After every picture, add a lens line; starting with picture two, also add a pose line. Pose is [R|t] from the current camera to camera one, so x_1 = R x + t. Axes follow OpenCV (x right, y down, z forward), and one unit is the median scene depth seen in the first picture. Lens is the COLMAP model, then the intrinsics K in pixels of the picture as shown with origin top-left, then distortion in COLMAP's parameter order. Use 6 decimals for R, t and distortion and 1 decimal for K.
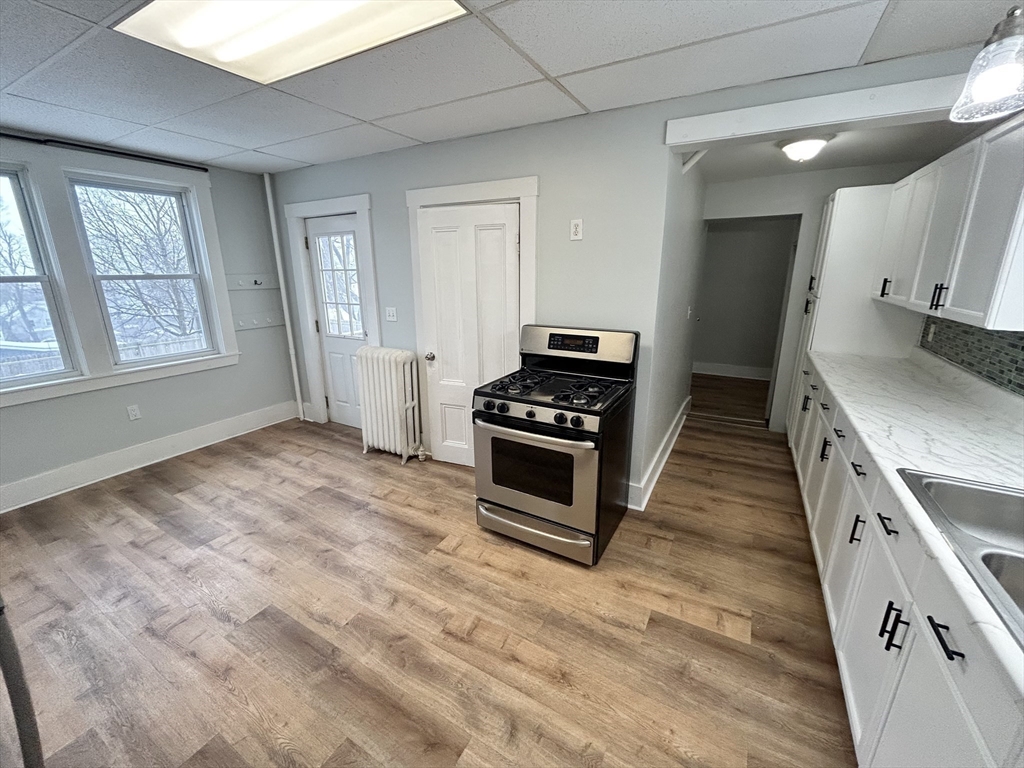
lens RADIAL K [[415.9, 0, 506.8], [0, 415.9, 382.0], [0, 0, 1]] dist [-0.003607, 0.001191]
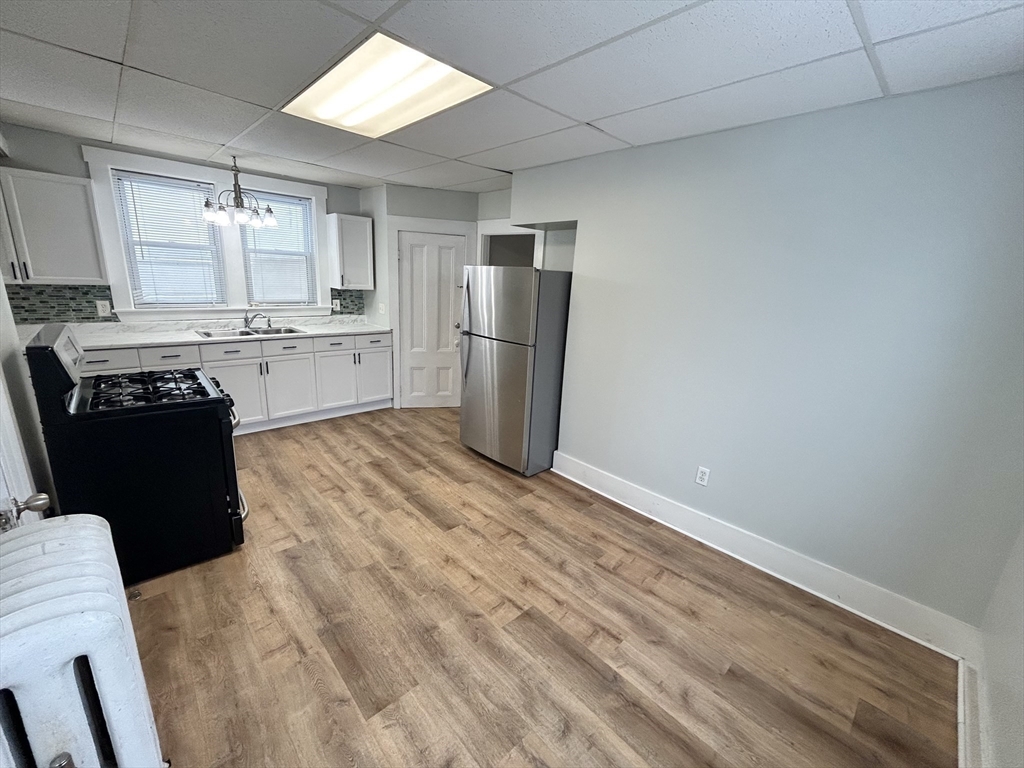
lens RADIAL K [[415.9, 0, 508.6], [0, 415.9, 382.8], [0, 0, 1]] dist [-0.003607, 0.001191]
pose [[-0.956643, -0.121426, 0.264744, -0.998878], [0.021282, 0.877384, 0.479316, -0.471608], [-0.290484, 0.464169, -0.836759, 1.728958]]
